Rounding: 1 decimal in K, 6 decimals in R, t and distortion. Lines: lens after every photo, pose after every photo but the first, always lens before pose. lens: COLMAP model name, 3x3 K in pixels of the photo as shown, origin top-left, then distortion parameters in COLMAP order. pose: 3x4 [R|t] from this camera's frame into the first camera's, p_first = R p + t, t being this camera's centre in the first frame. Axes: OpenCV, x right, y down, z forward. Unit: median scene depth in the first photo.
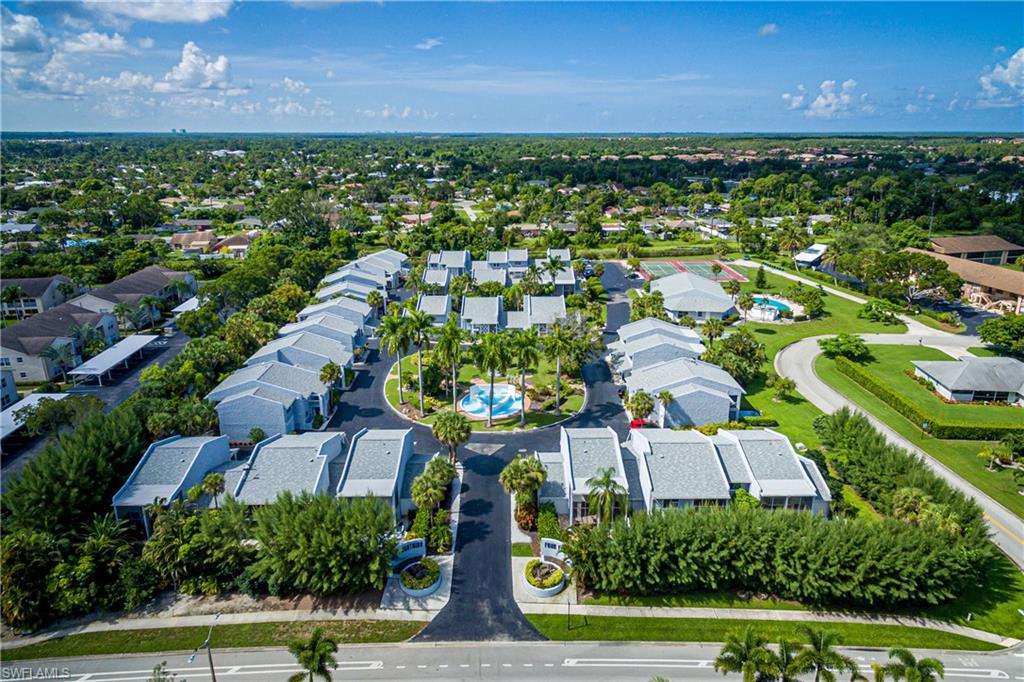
lens RADIAL K [[623.4, 0, 512.0], [0, 623.4, 341.0], [0, 0, 1]] dist [0.010956, -0.001020]
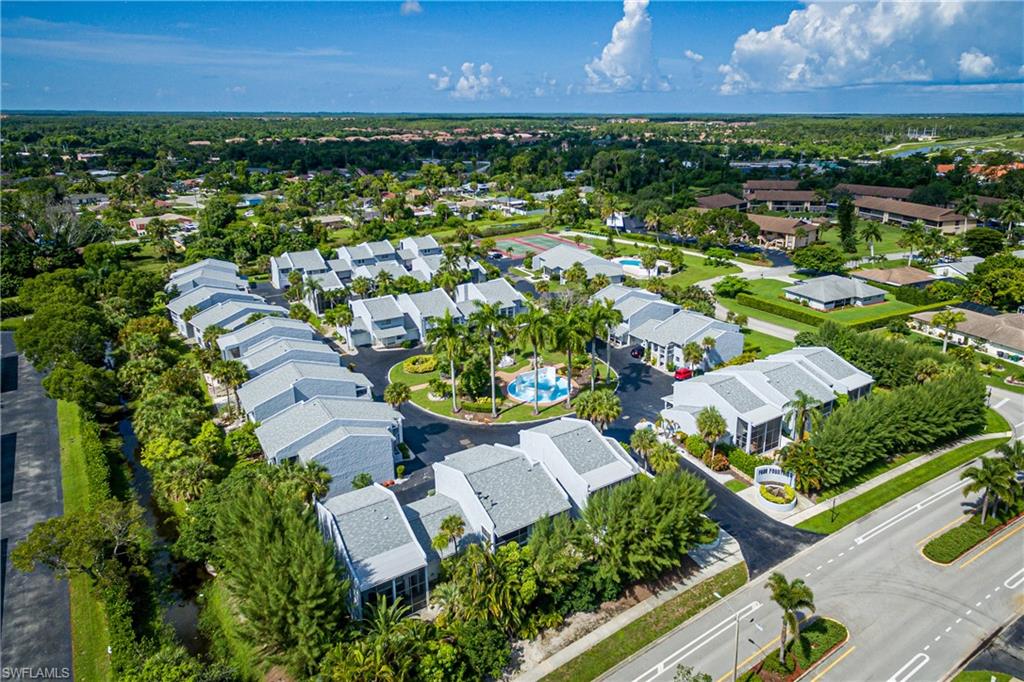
lens RADIAL K [[686.0, 0, 512.0], [0, 686.0, 341.0], [0, 0, 1]] dist [0.012313, -0.002582]
pose [[0.818944, -0.179341, 0.545131, -0.336895], [0.179876, 0.982264, 0.052927, -0.020294], [-0.544955, 0.054711, 0.836679, 0.063422]]
